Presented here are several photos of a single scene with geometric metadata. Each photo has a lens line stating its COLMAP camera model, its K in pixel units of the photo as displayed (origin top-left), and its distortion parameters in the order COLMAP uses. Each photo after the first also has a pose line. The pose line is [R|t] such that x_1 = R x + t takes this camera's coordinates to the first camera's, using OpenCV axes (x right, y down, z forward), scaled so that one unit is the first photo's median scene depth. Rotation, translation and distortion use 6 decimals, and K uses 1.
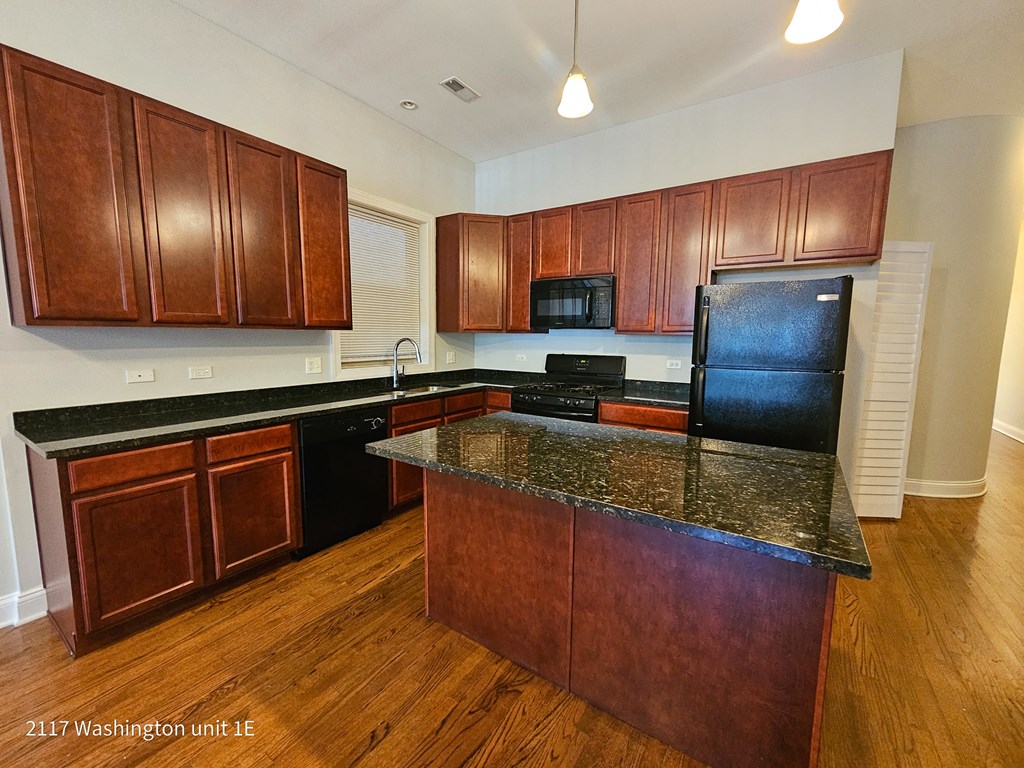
lens RADIAL K [[421.2, 0, 507.4], [0, 421.2, 383.7], [0, 0, 1]] dist [0.003331, 0.000730]
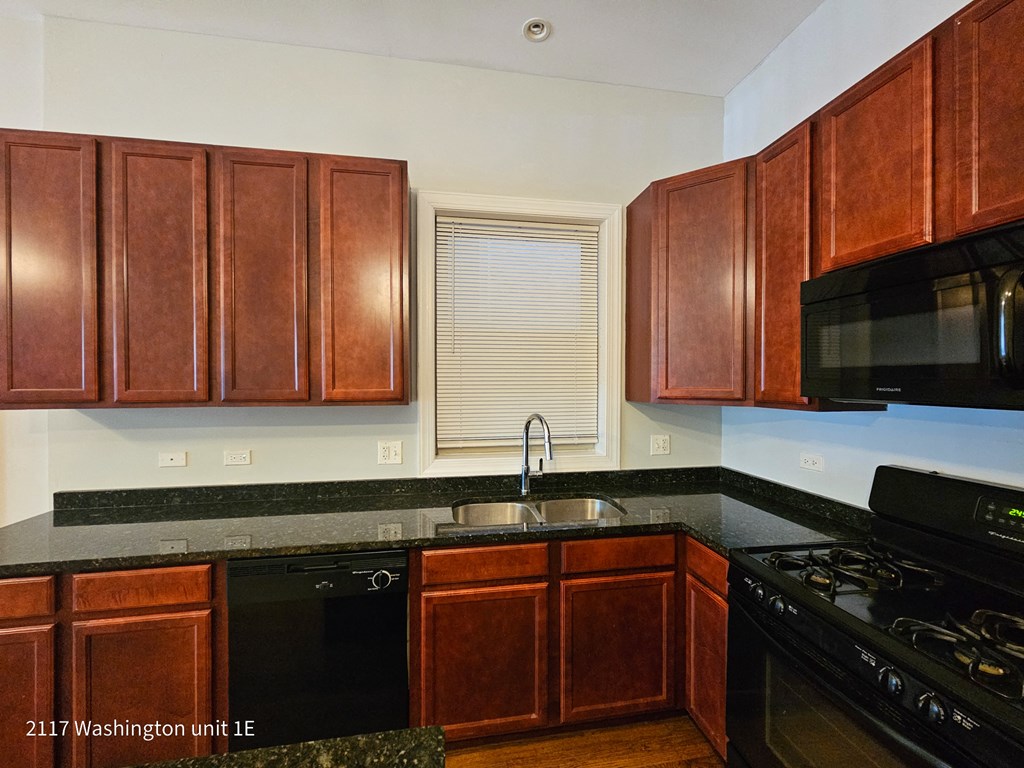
lens RADIAL K [[421.2, 0, 509.4], [0, 421.2, 384.0], [0, 0, 1]] dist [0.003331, 0.000730]
pose [[0.695789, -0.005744, -0.718223, 0.154900], [-0.075155, 0.993896, -0.080756, -0.099043], [0.714303, 0.110167, 0.691111, 0.560509]]
